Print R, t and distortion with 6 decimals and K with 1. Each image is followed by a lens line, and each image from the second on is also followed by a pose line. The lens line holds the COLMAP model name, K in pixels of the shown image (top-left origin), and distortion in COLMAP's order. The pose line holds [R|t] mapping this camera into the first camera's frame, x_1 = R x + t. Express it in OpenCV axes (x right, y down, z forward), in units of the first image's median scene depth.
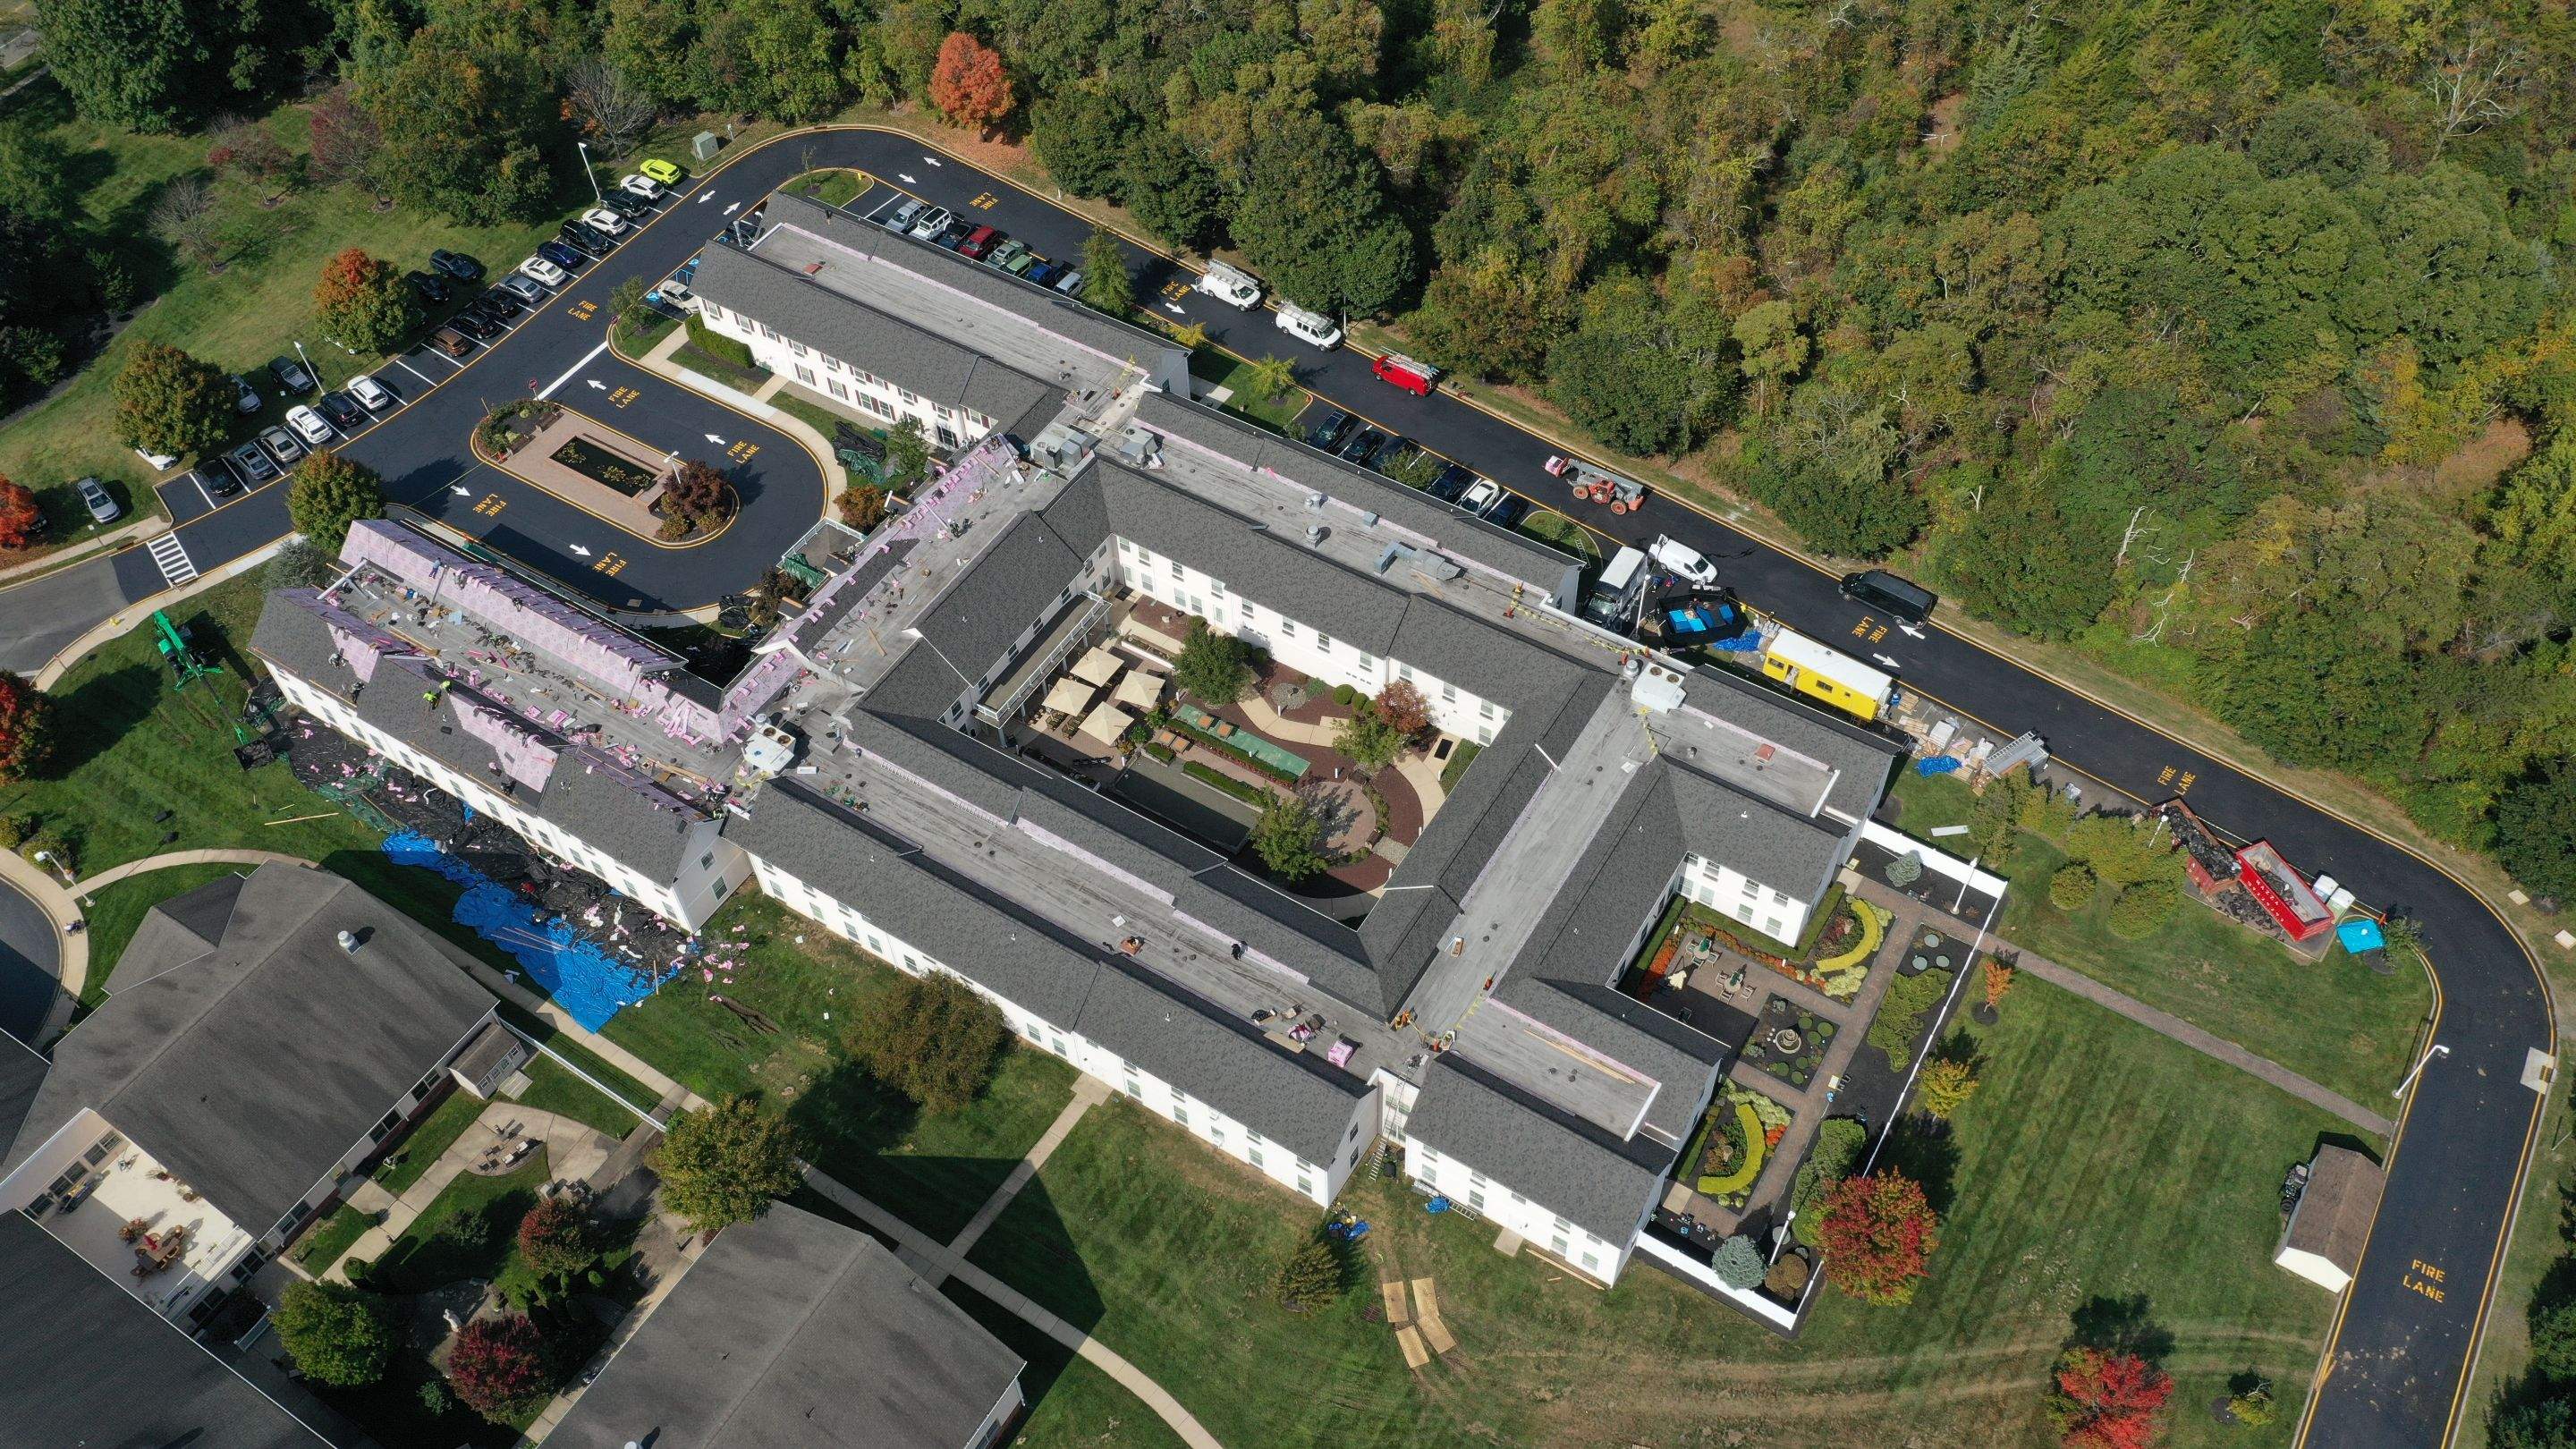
lens RADIAL K [[2054.1, 0, 1296.0], [0, 2054.1, 721.0], [0, 0, 1]] dist [0.014372, 0.003957]
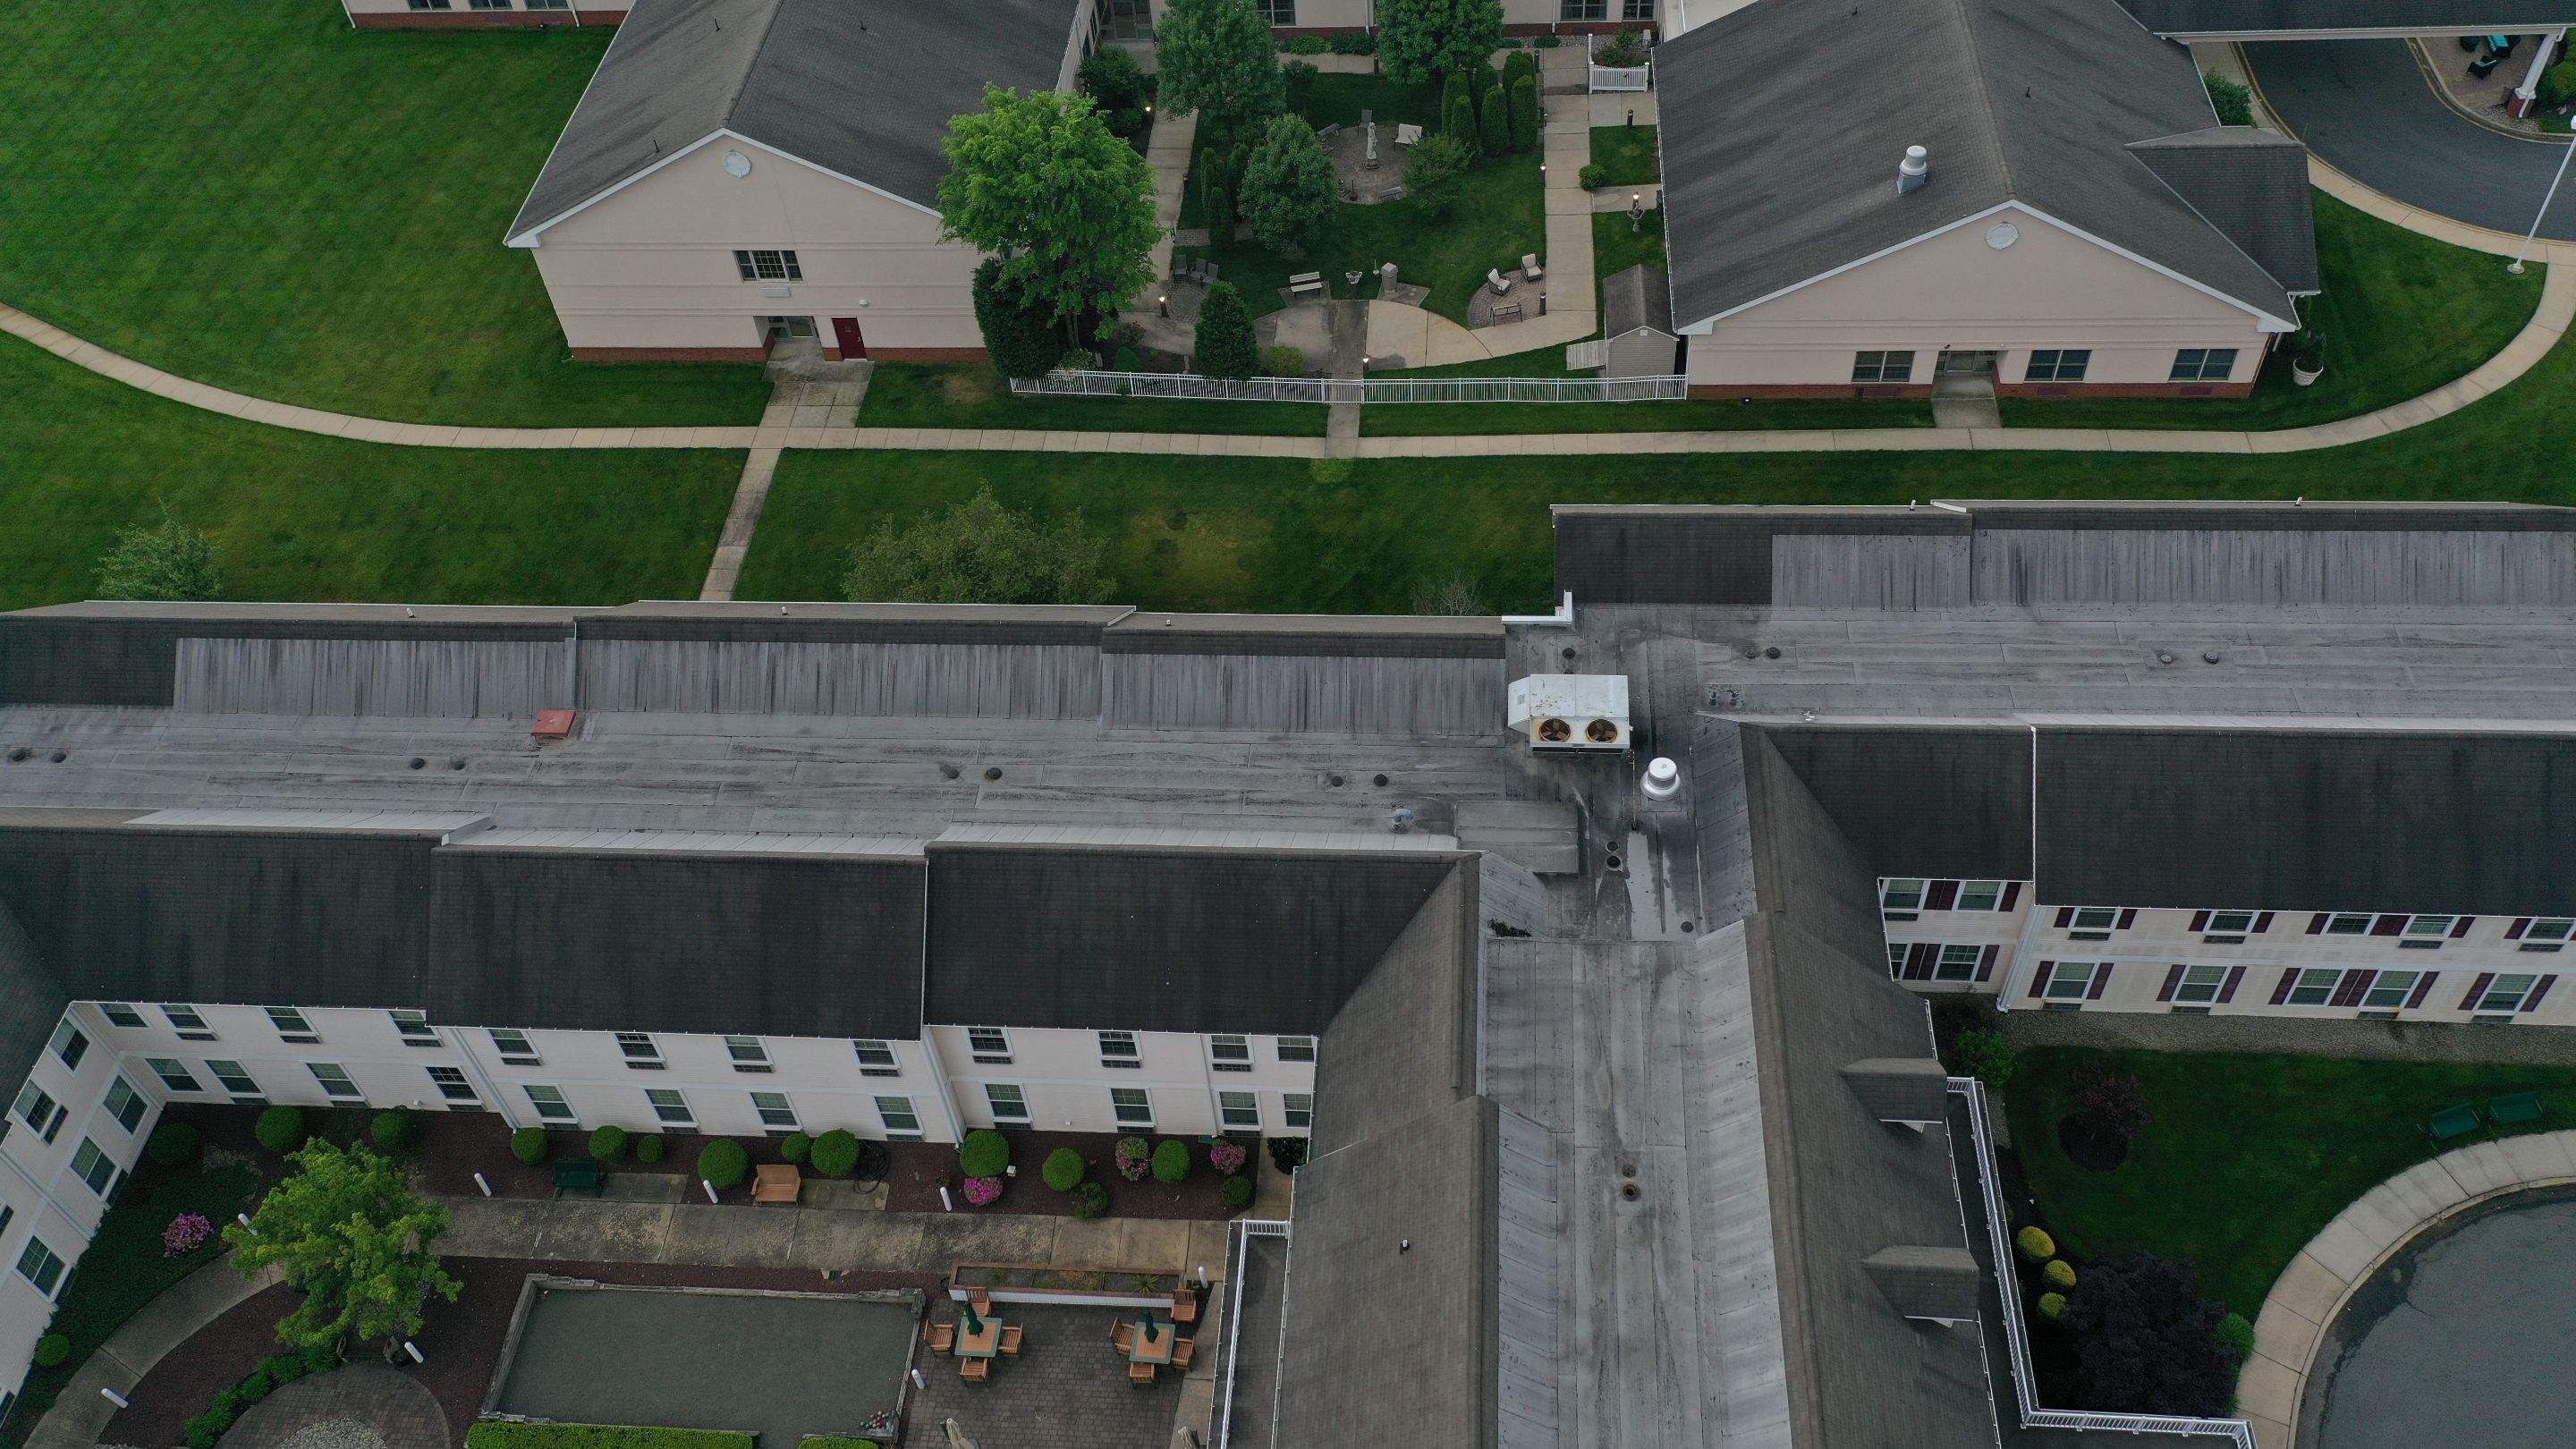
lens RADIAL K [[2054.1, 0, 1298.1], [0, 2054.1, 716.9], [0, 0, 1]] dist [0.014372, 0.003957]
pose [[-0.881995, 0.395909, -0.255619, -0.098208], [-0.310425, -0.079976, 0.947228, -0.341828], [0.354572, 0.914801, 0.193439, 0.861650]]
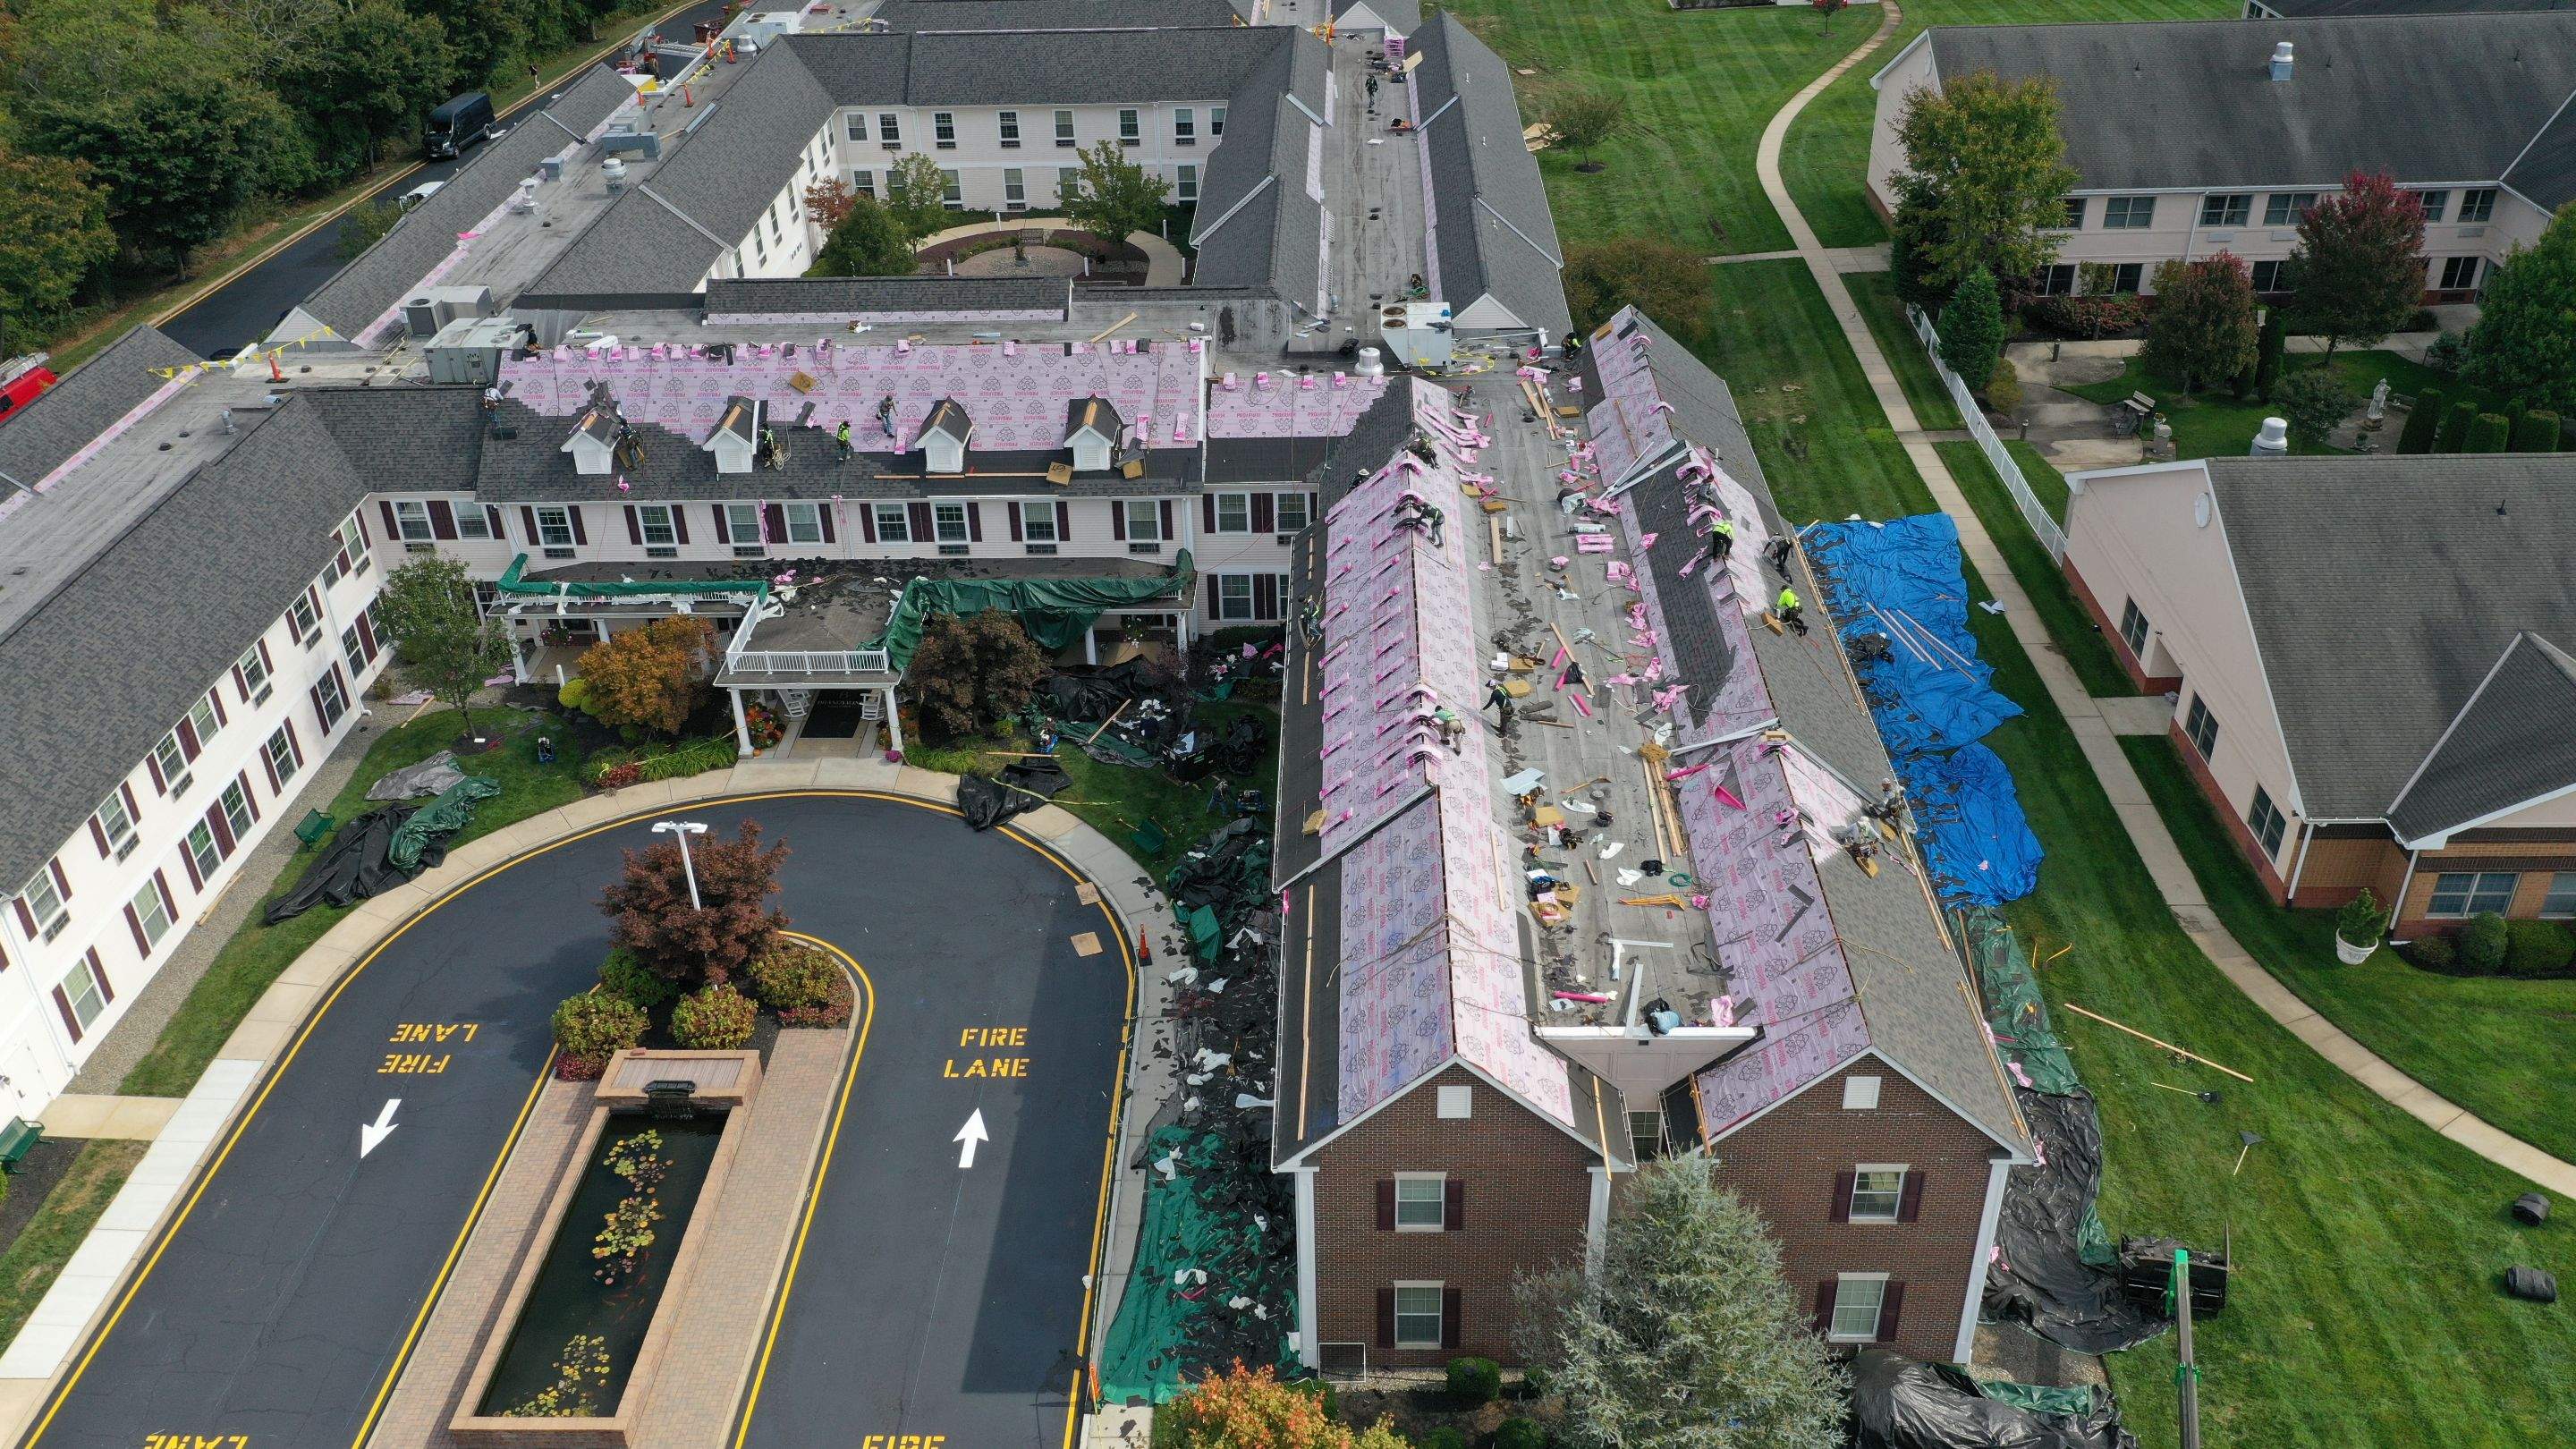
lens RADIAL K [[2054.1, 0, 1289.9], [0, 2054.1, 719.7], [0, 0, 1]] dist [0.014372, 0.003957]
pose [[-0.505257, -0.420960, 0.753331, -0.656547], [0.689048, 0.328762, 0.645854, -0.308759], [-0.519546, 0.845404, 0.123952, 0.992029]]
